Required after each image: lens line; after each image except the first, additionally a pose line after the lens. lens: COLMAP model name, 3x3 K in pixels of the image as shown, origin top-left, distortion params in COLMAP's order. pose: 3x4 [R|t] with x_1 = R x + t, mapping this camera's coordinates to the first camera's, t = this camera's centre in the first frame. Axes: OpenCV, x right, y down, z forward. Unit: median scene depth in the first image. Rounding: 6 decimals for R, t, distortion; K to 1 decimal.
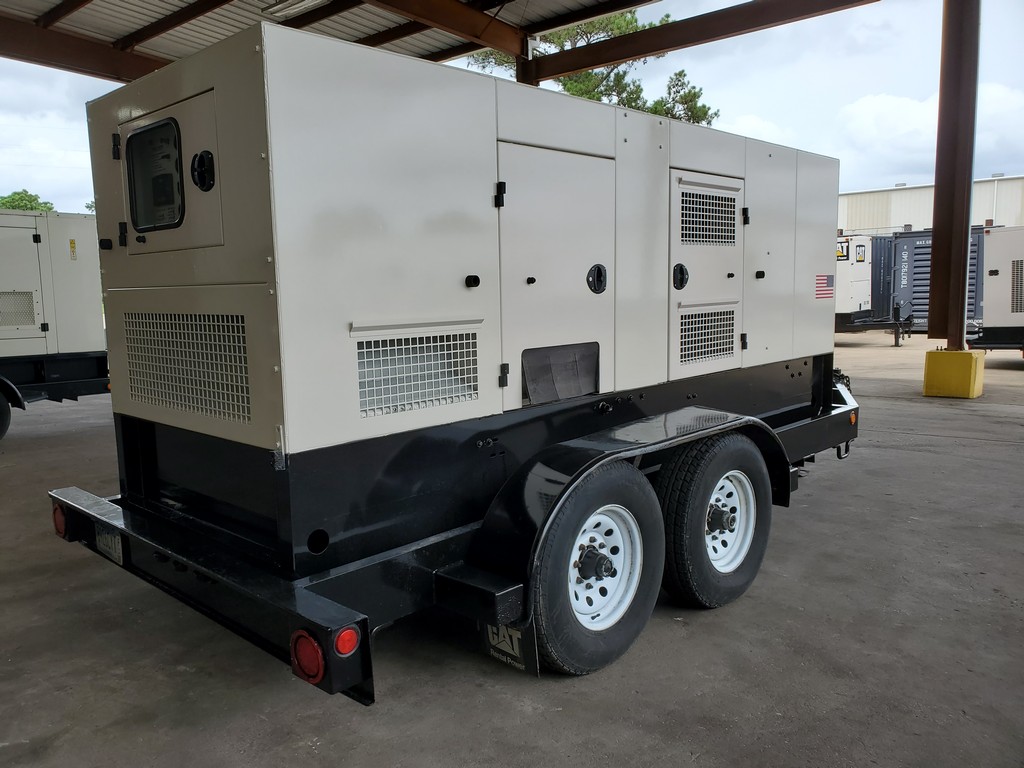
lens RADIAL K [[811.8, 0, 513.1], [0, 811.8, 383.9], [0, 0, 1]] dist [0.022729, -0.014573]
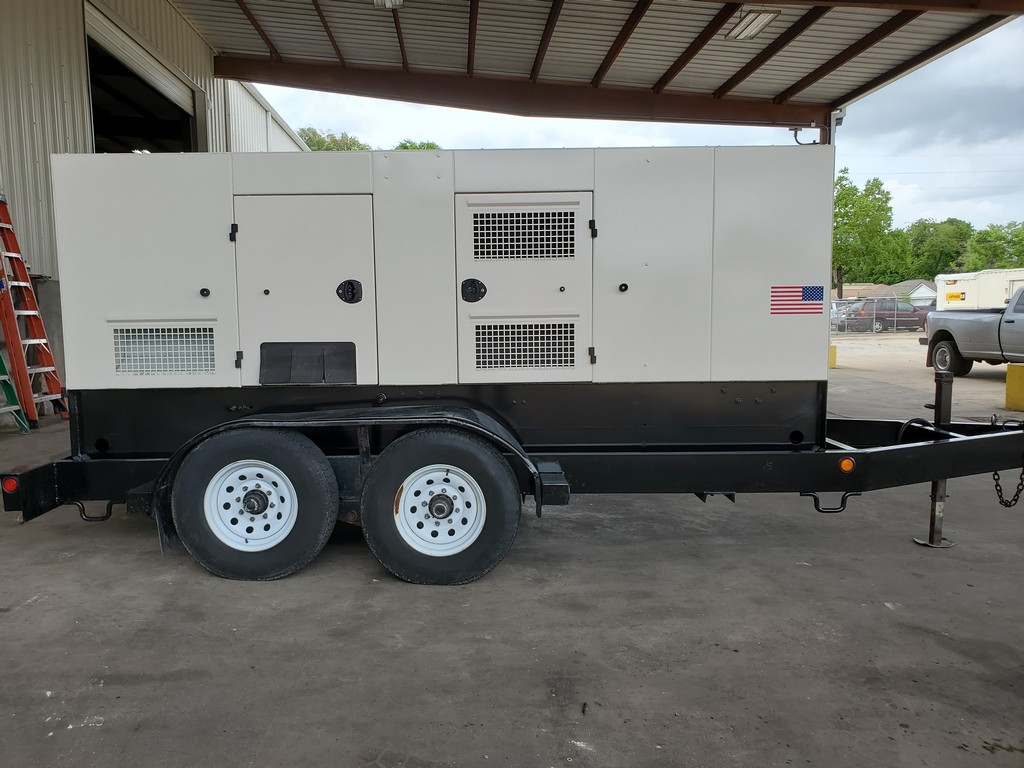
lens RADIAL K [[811.8, 0, 500.4], [0, 811.8, 384.3], [0, 0, 1]] dist [0.022729, -0.014573]
pose [[0.692513, 0.080922, -0.716853, 1.058577], [-0.093738, 0.995358, 0.021806, -0.032761], [0.715290, 0.052095, 0.696883, 0.272048]]
